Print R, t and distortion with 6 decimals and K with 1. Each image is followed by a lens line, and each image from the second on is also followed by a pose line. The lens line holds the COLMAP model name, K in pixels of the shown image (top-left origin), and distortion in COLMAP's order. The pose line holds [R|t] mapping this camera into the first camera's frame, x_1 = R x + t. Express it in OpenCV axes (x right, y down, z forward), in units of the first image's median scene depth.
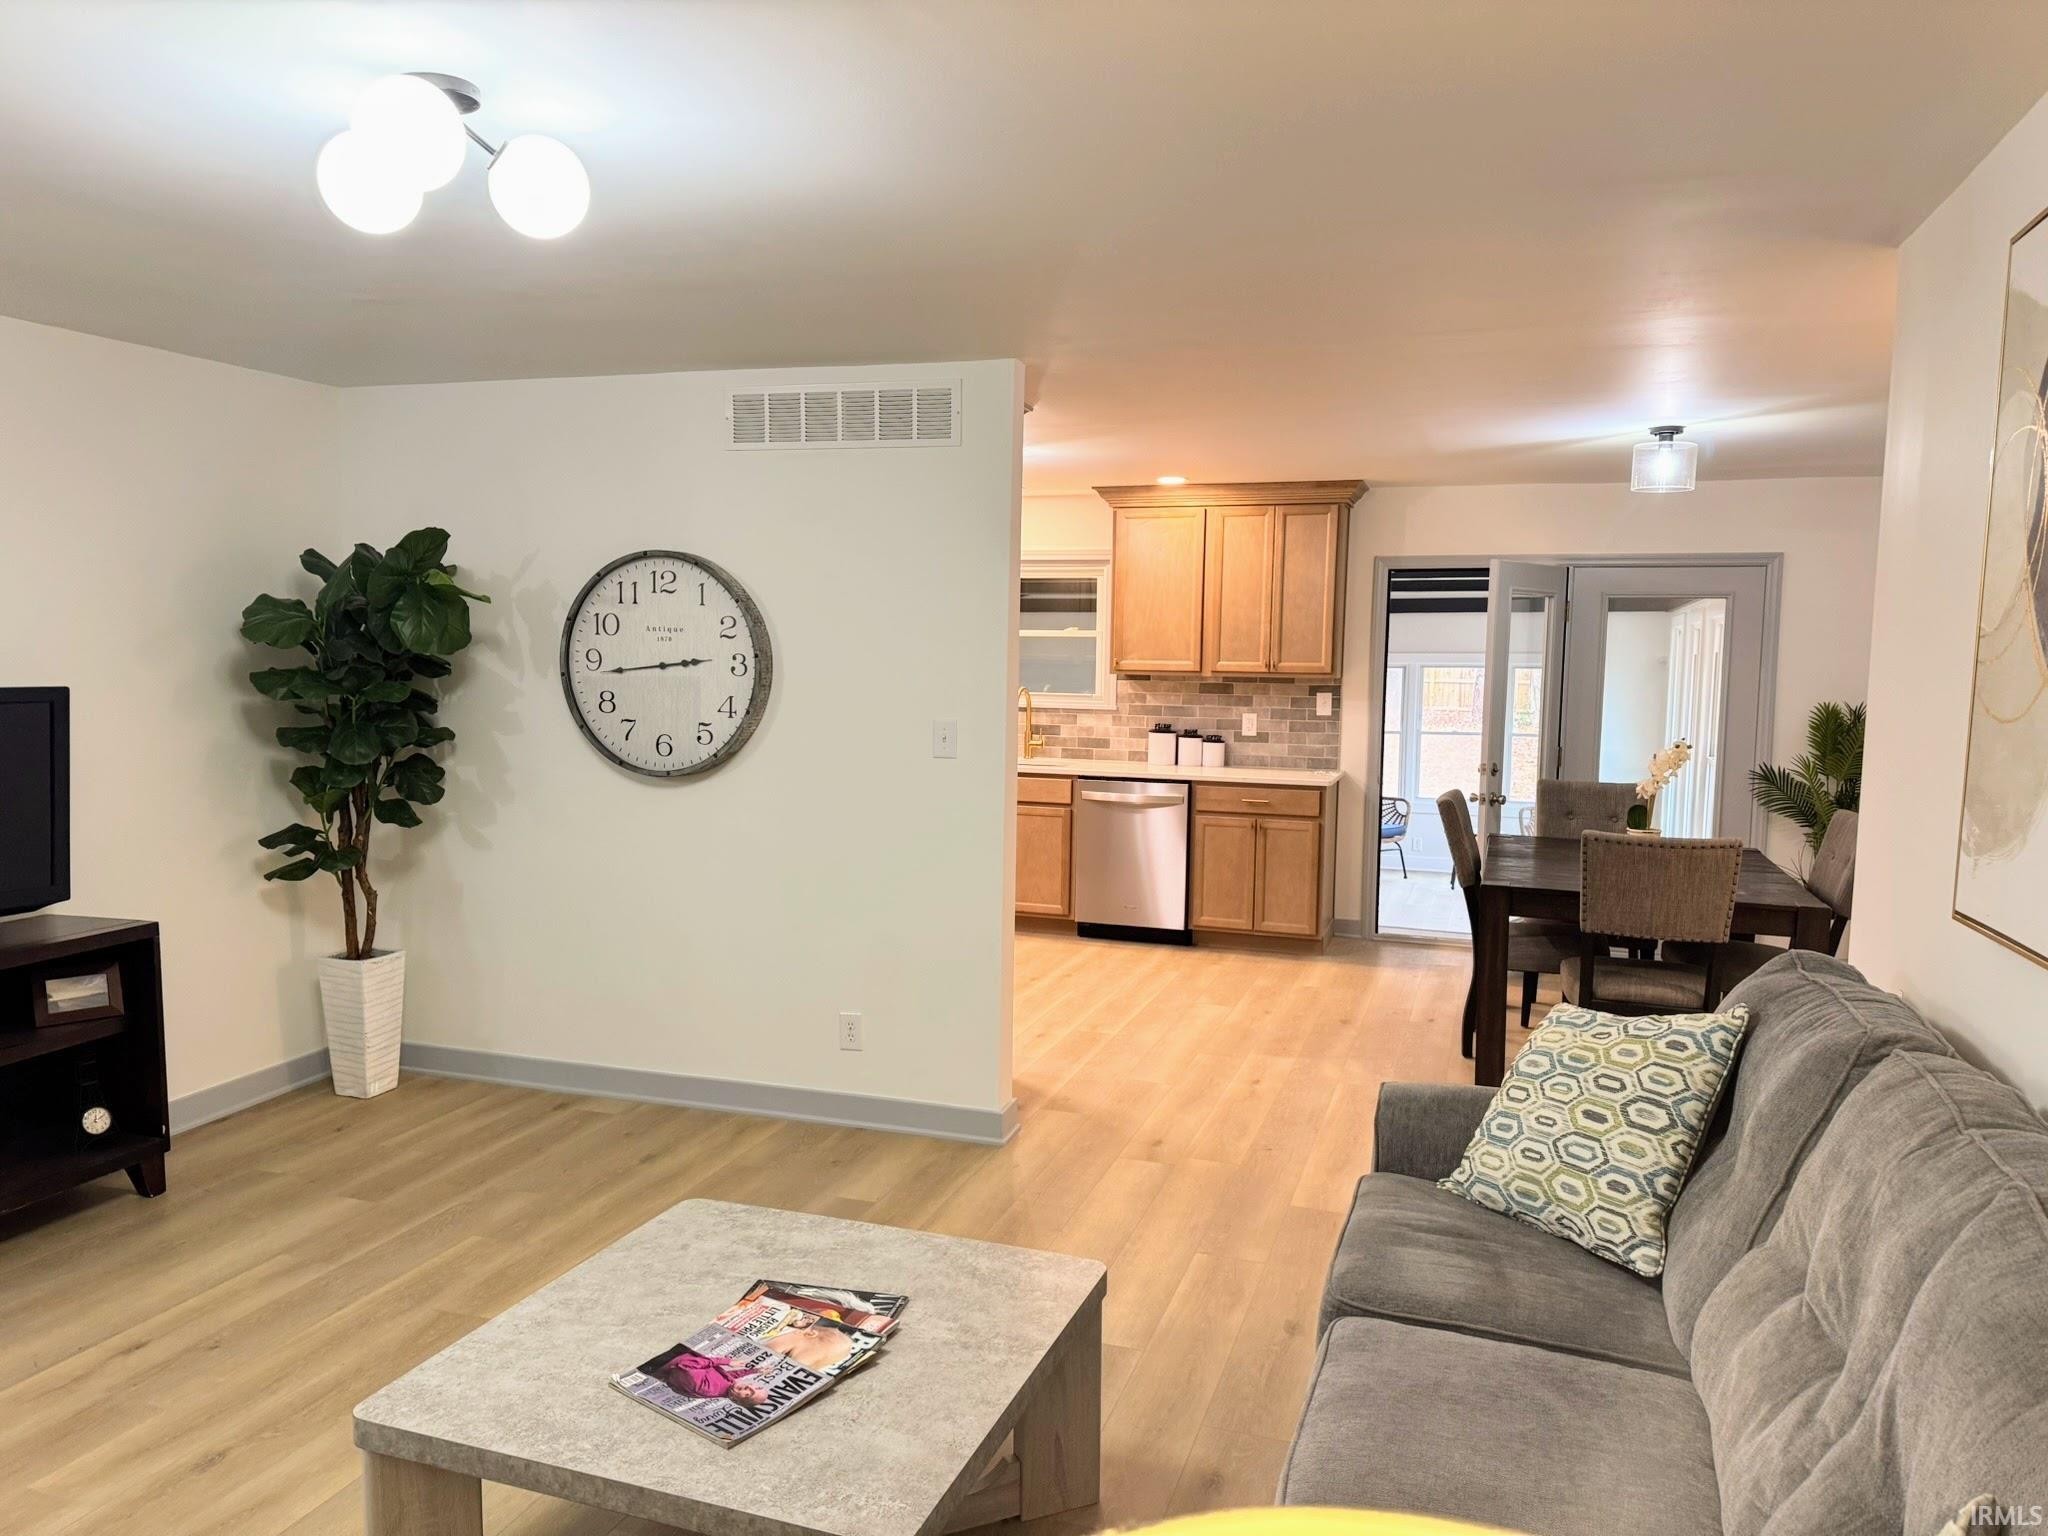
lens RADIAL K [[1436.9, 0, 1028.2], [0, 1436.9, 793.8], [0, 0, 1]] dist [0.139200, -0.204032]
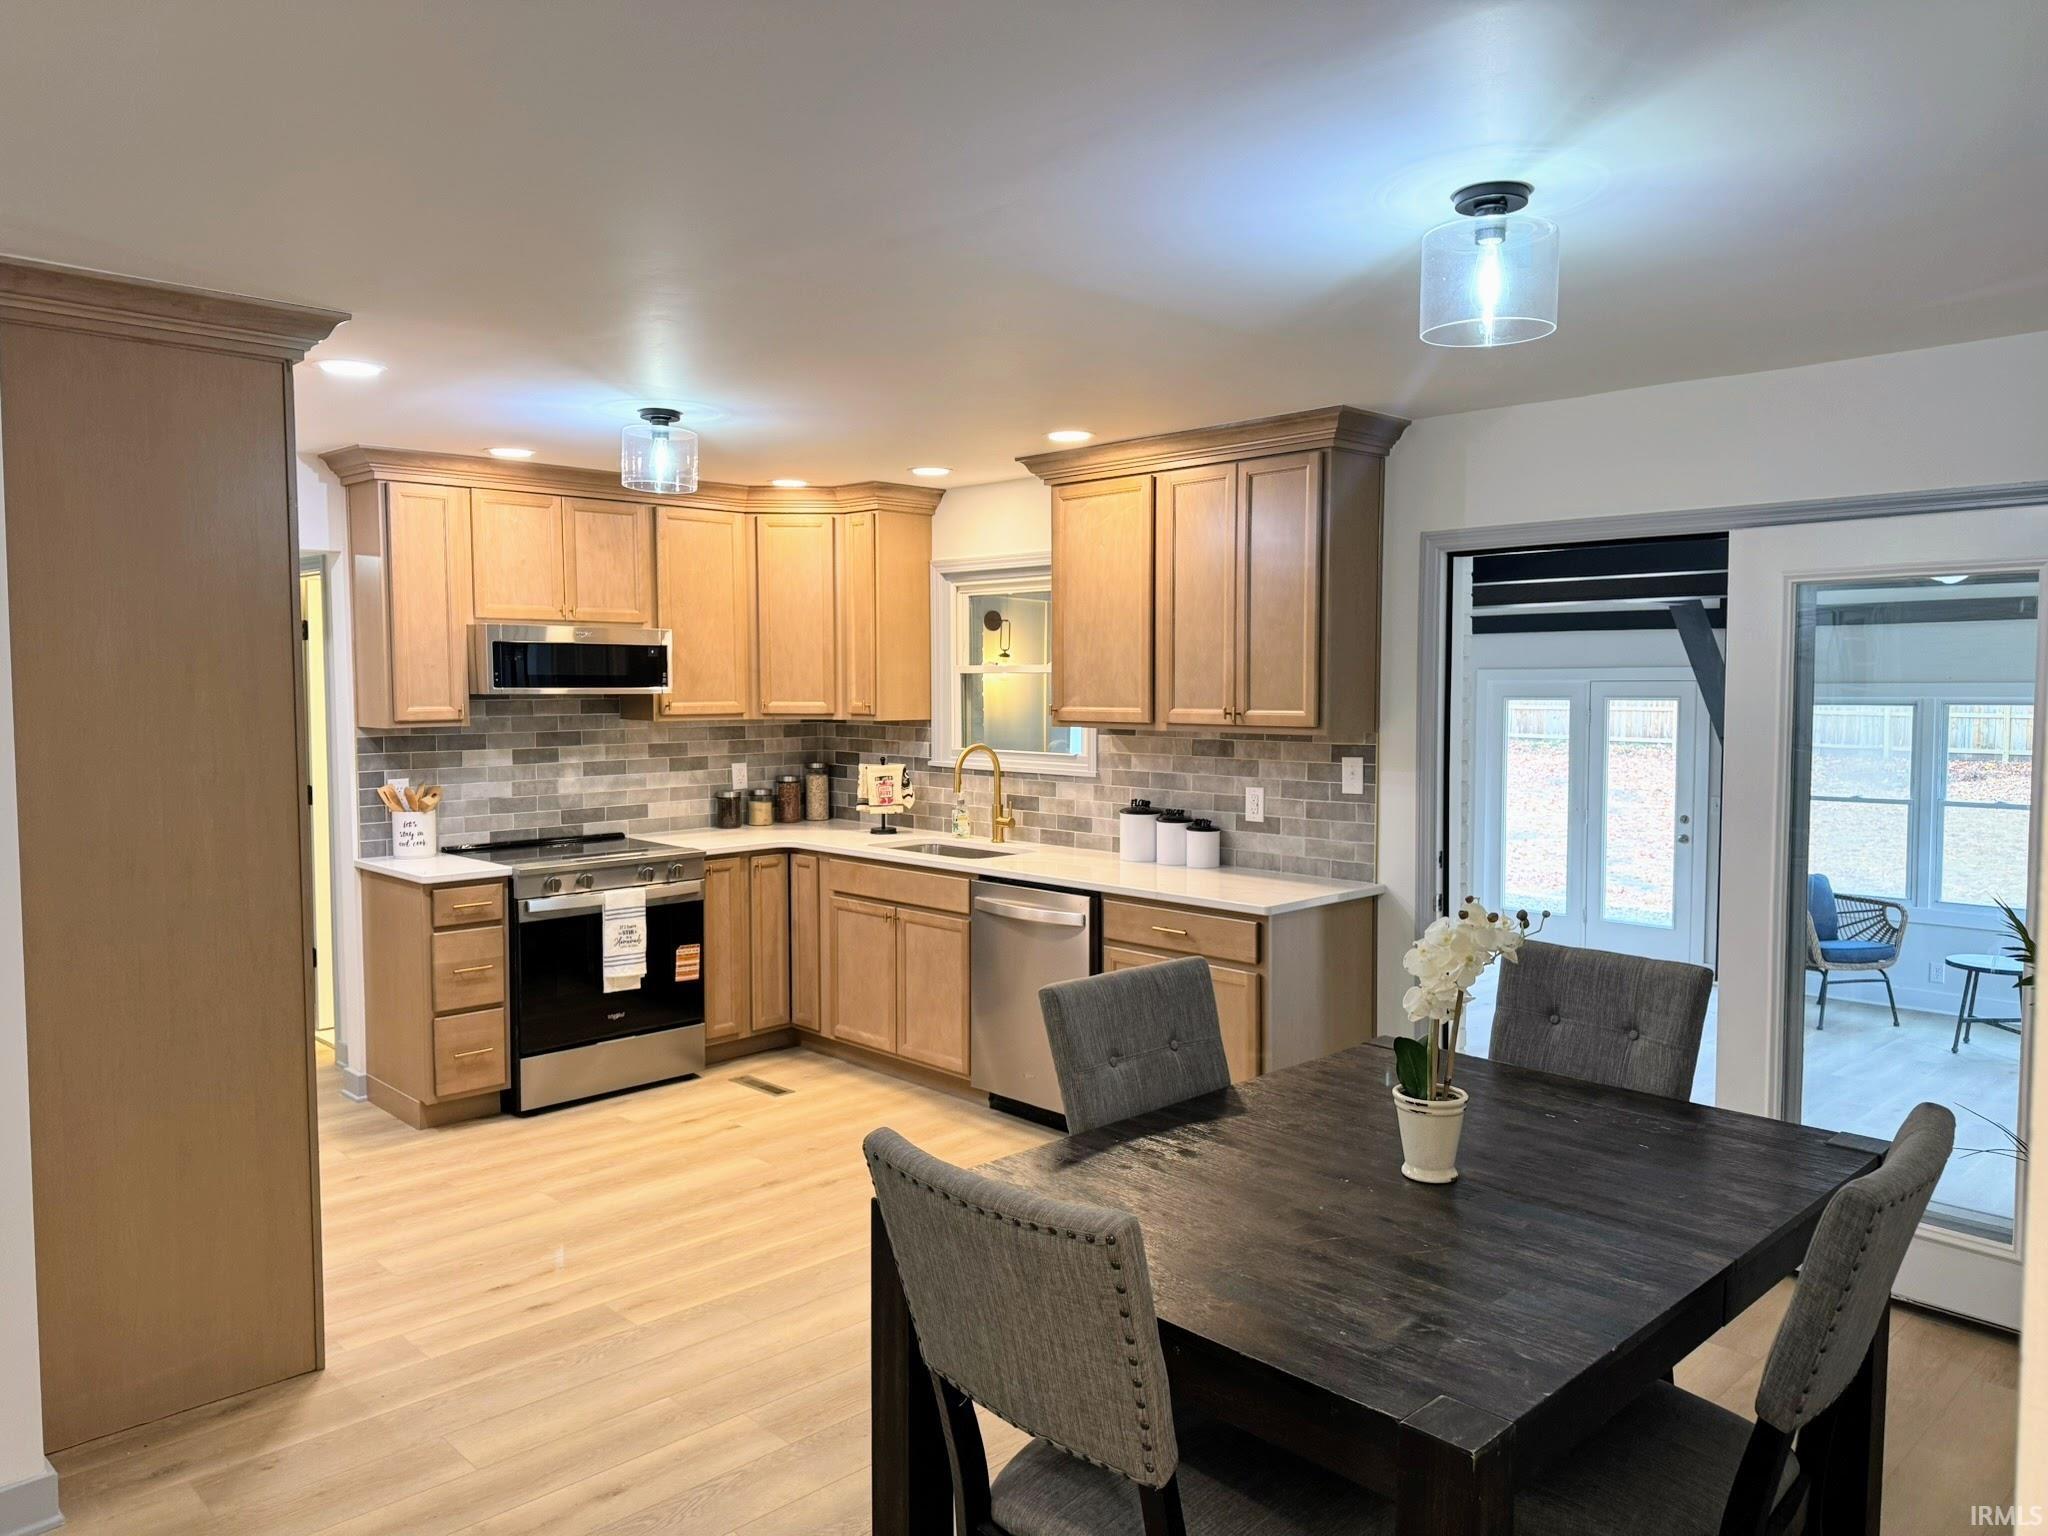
lens RADIAL K [[1436.9, 0, 1028.2], [0, 1436.9, 793.8], [0, 0, 1]] dist [0.139200, -0.204032]
pose [[0.891108, 0.020293, -0.453338, 0.541227], [-0.031231, 0.999373, -0.016655, -0.059205], [0.452716, 0.029000, 0.891183, 0.575360]]
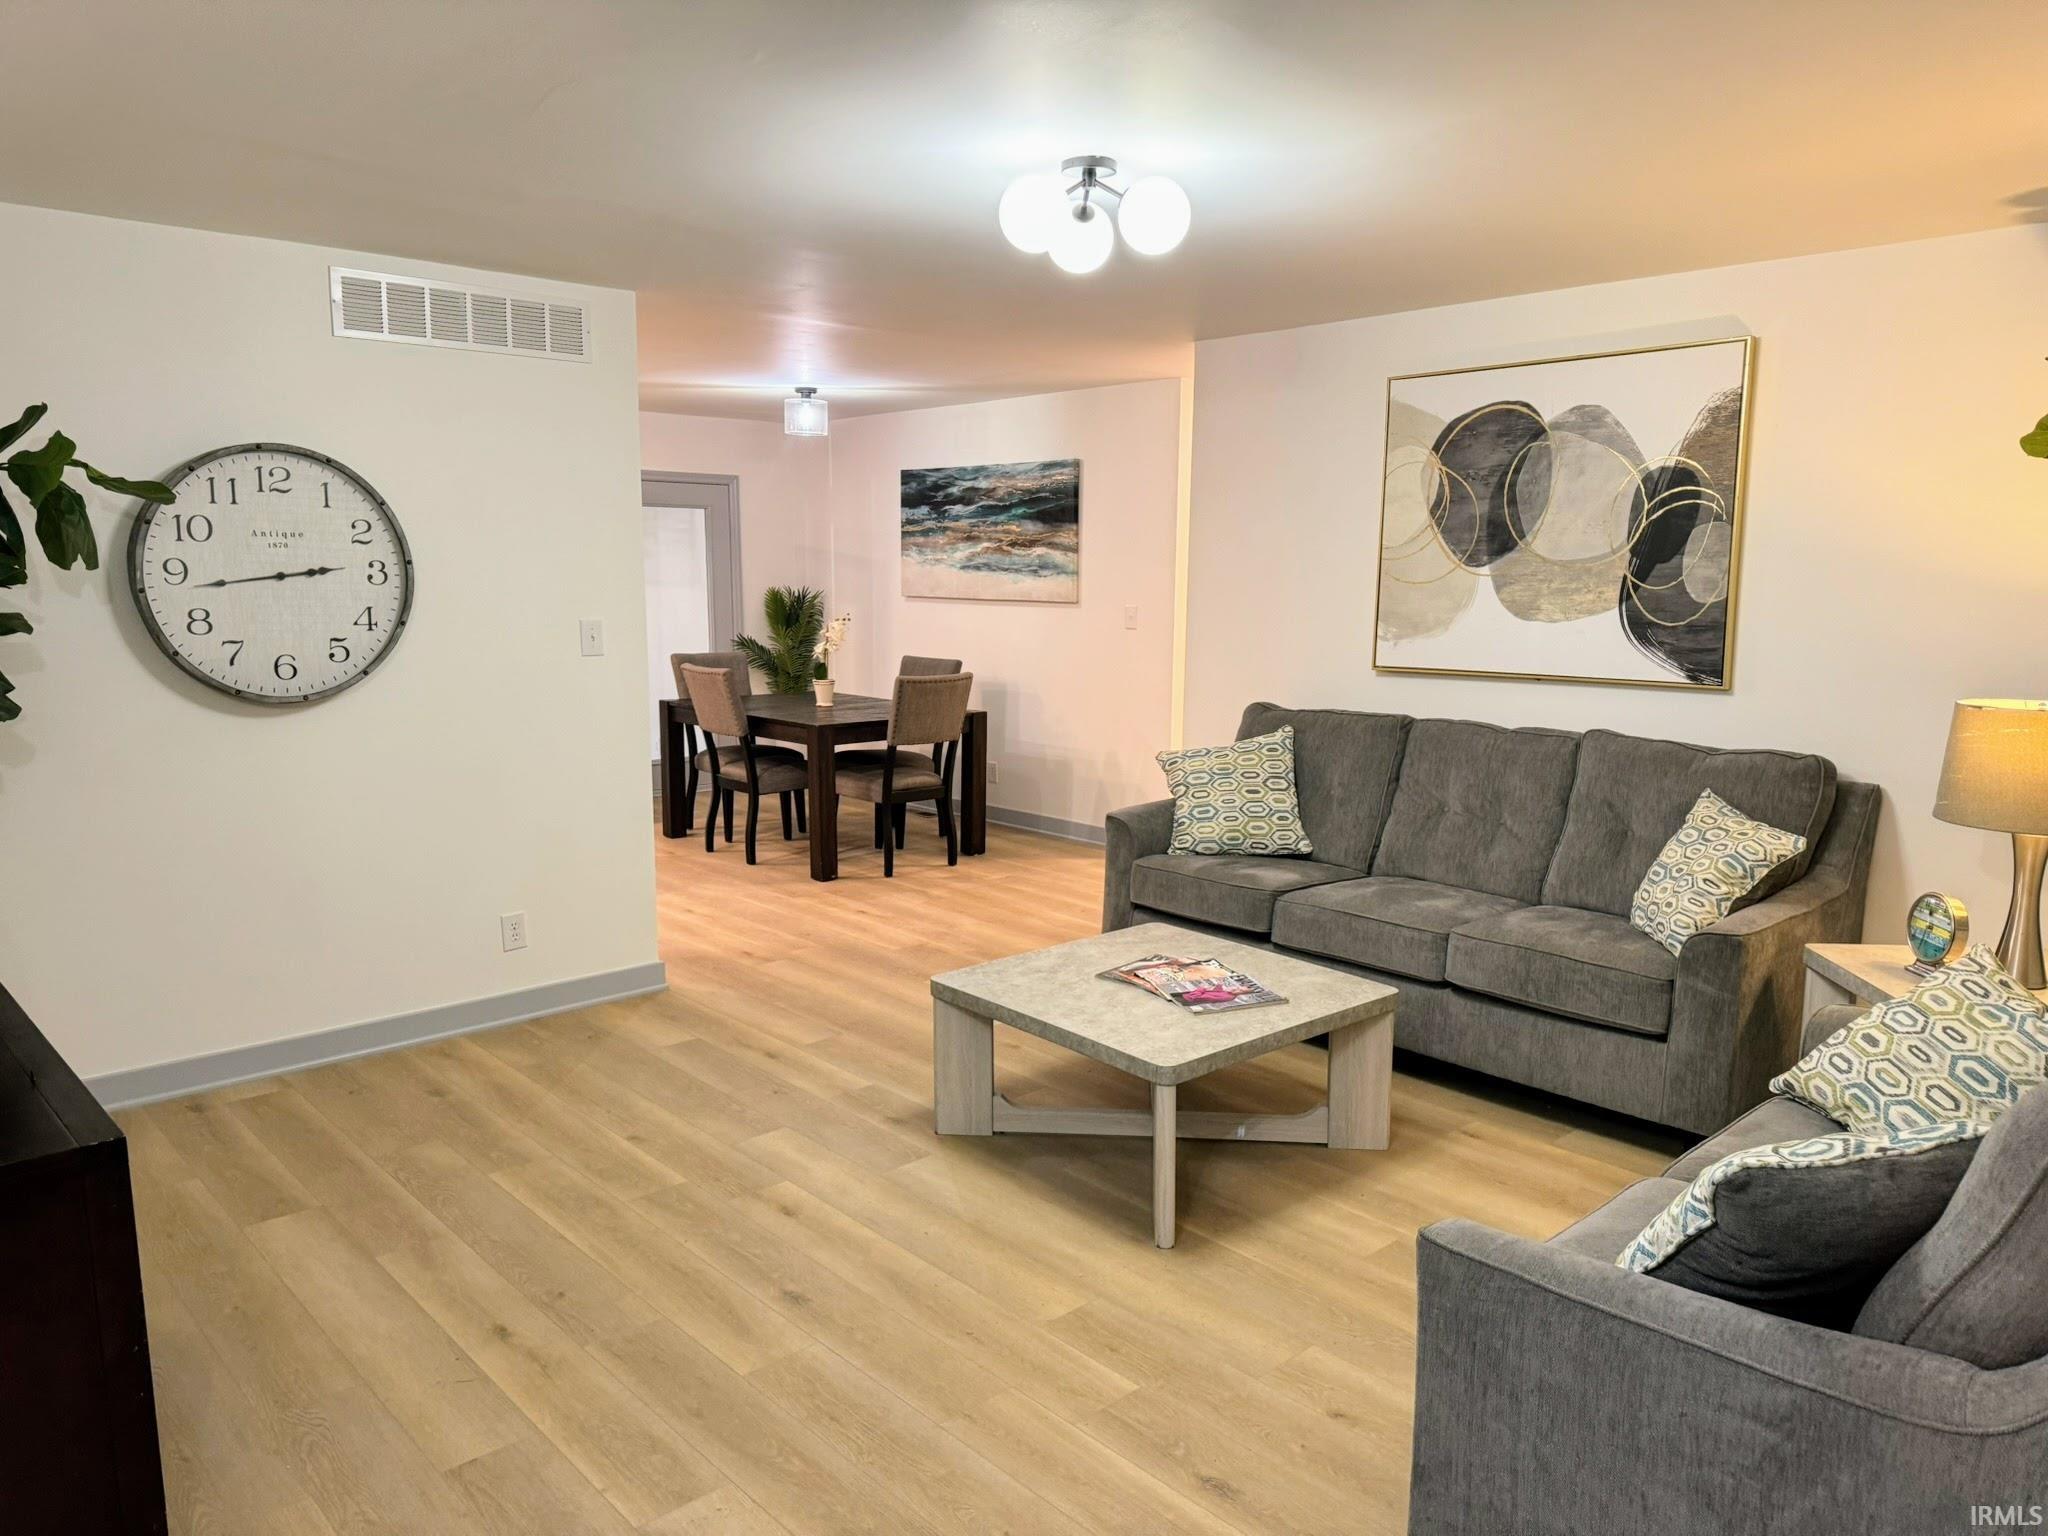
lens RADIAL K [[1436.9, 0, 1028.2], [0, 1436.9, 793.8], [0, 0, 1]] dist [0.139200, -0.204032]
pose [[0.482663, -0.155051, 0.861972, -0.748134], [0.090281, 0.987769, 0.127126, -0.027719], [-0.871141, 0.016460, 0.490758, 0.156568]]
